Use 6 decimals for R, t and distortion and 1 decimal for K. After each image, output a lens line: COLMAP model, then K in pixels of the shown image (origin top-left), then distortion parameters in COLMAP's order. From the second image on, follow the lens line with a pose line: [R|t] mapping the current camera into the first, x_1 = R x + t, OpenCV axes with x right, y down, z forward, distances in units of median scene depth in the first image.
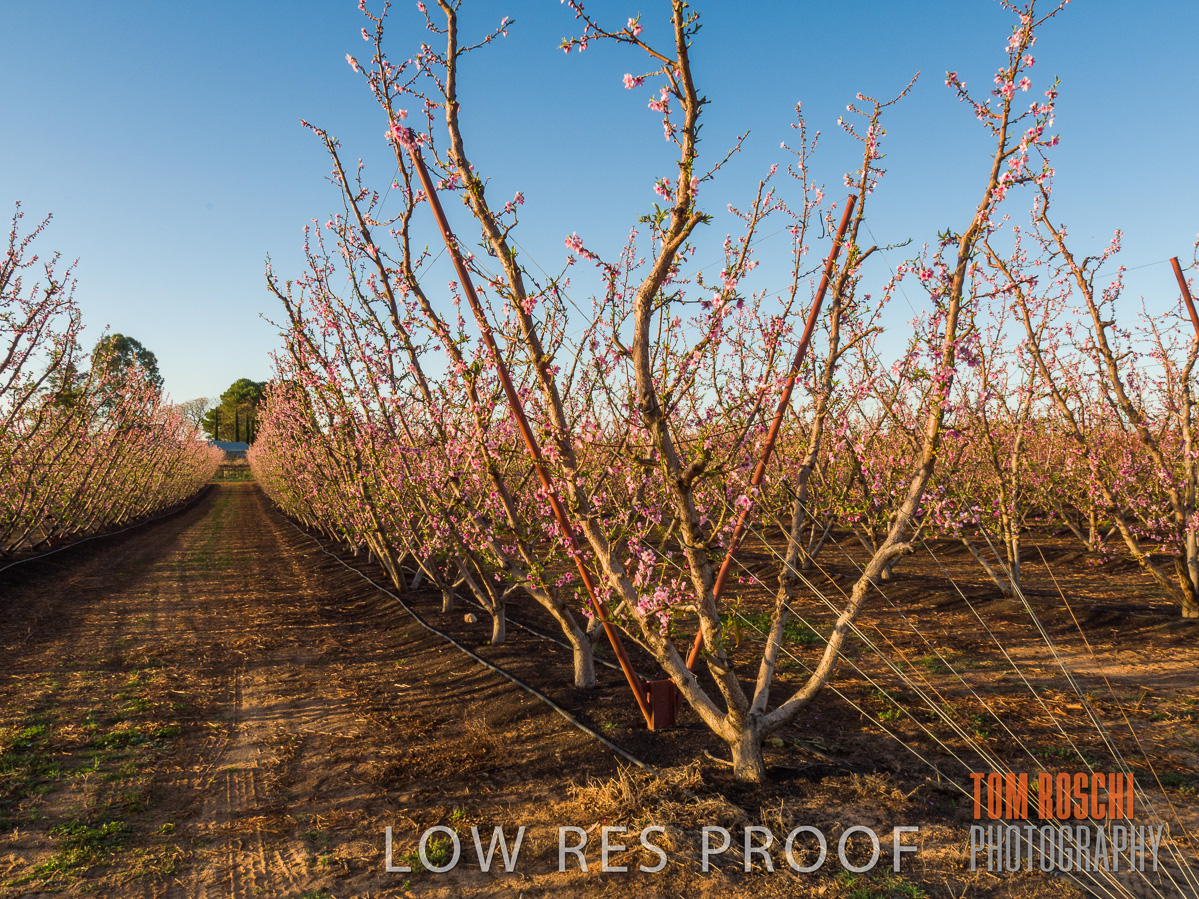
lens RADIAL K [[871.5, 0, 601.6], [0, 871.5, 453.4], [0, 0, 1]] dist [0.007040, 0.000083]
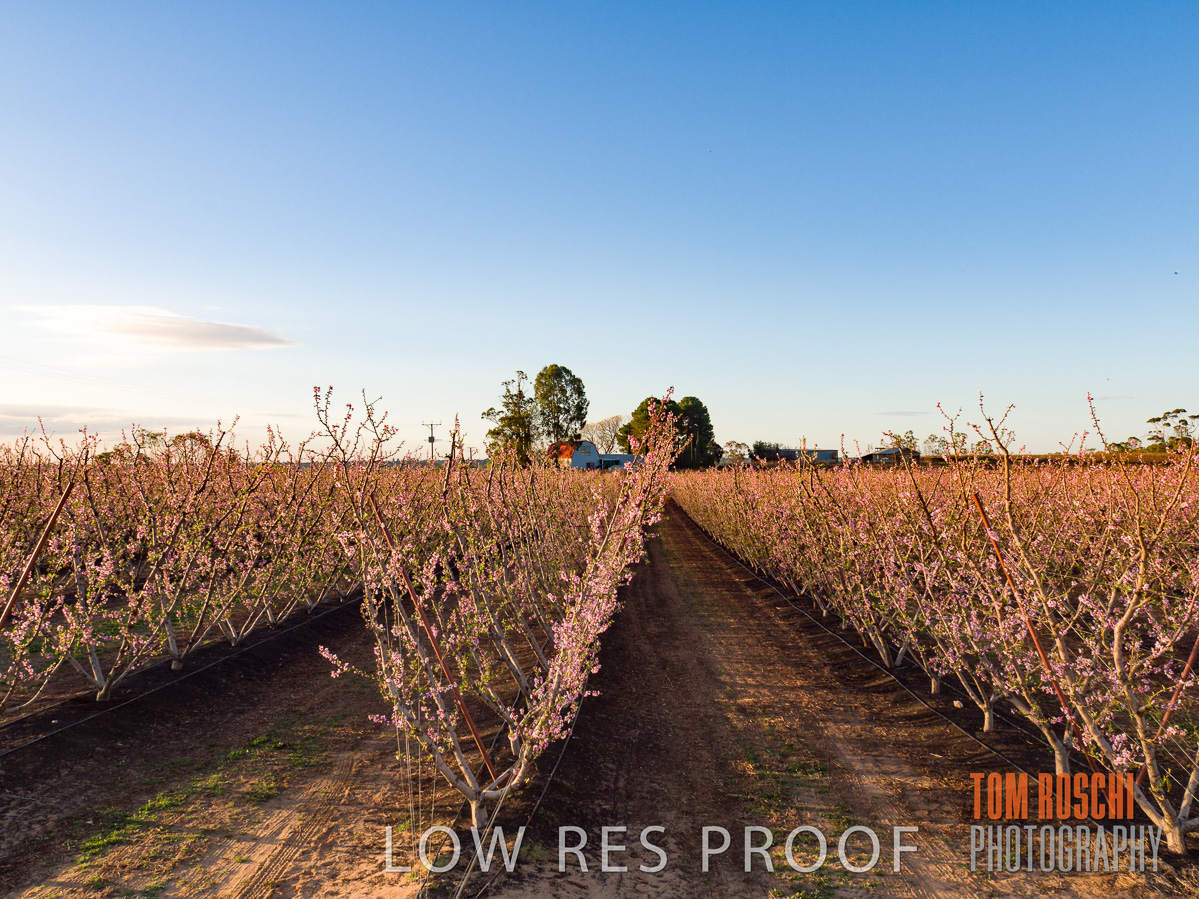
lens RADIAL K [[871.5, 0, 601.6], [0, 871.5, 453.4], [0, 0, 1]] dist [0.007040, 0.000083]
pose [[0.907799, 0.002534, -0.419397, -0.064405], [-0.004185, 0.999987, -0.003016, -0.181446], [0.419384, 0.004493, 0.907798, -0.471937]]
